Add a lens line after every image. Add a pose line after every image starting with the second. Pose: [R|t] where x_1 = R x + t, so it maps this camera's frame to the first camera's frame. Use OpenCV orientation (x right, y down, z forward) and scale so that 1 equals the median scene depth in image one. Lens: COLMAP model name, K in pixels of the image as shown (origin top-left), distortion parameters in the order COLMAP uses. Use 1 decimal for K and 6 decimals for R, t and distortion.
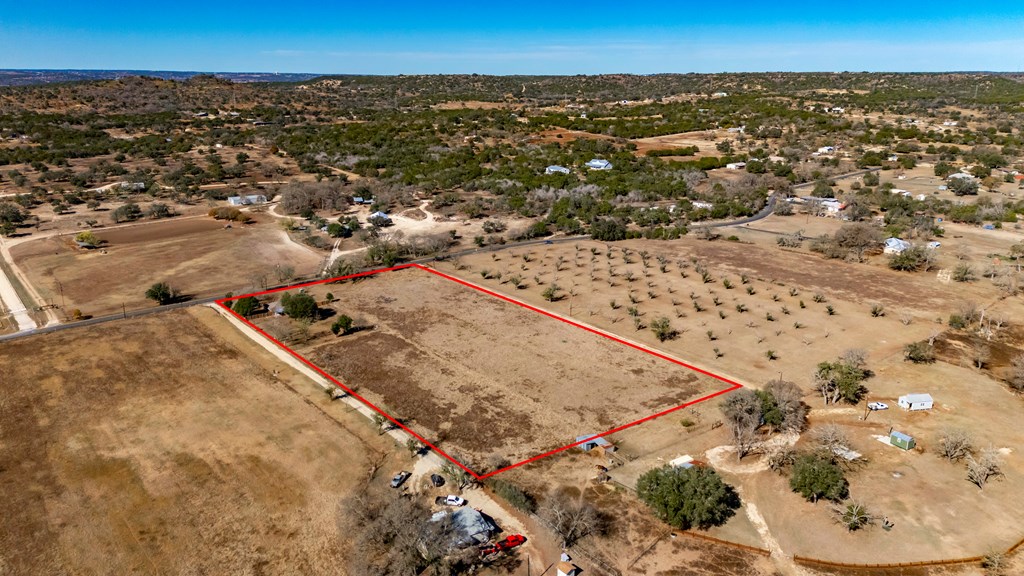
lens RADIAL K [[744.8, 0, 512.0], [0, 744.8, 288.0], [0, 0, 1]] dist [0.104729, -0.108274]
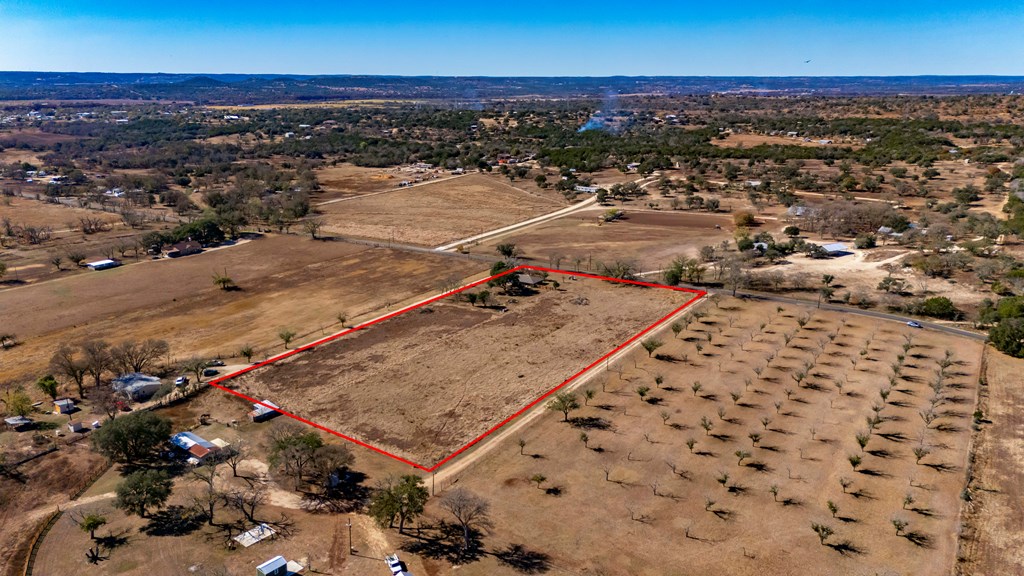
lens RADIAL K [[744.8, 0, 512.0], [0, 744.8, 288.0], [0, 0, 1]] dist [0.104729, -0.108274]
pose [[0.318766, 0.253211, -0.913385, 0.958669], [-0.261959, 0.949656, 0.171844, -0.201681], [0.910915, 0.184492, 0.369049, 0.711020]]
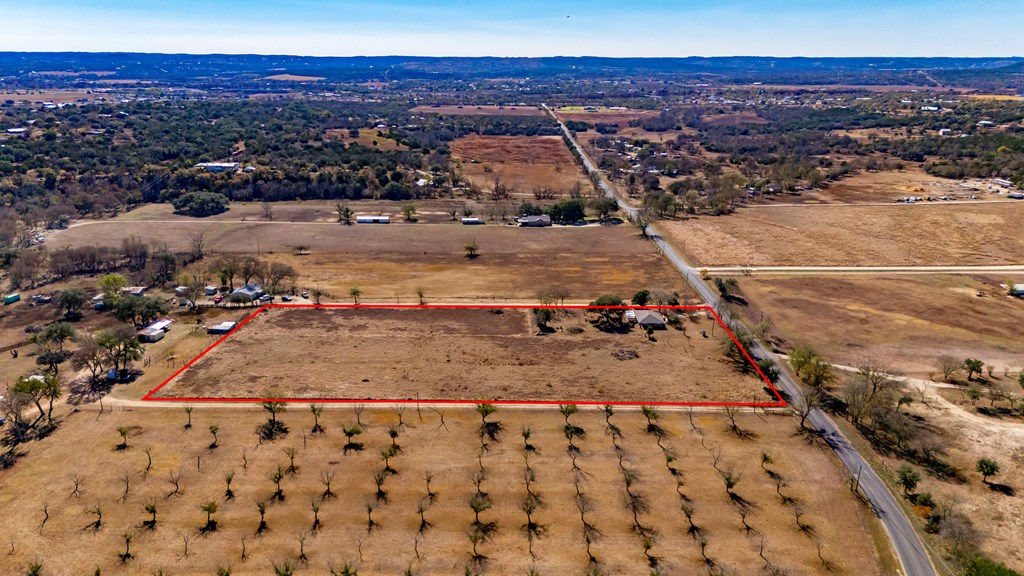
lens RADIAL K [[744.8, 0, 512.0], [0, 744.8, 288.0], [0, 0, 1]] dist [0.104729, -0.108274]
pose [[-0.631956, 0.218858, -0.743460, 0.669534], [-0.216753, 0.871104, 0.440677, -0.508597], [0.744076, 0.439636, -0.503061, 1.707484]]
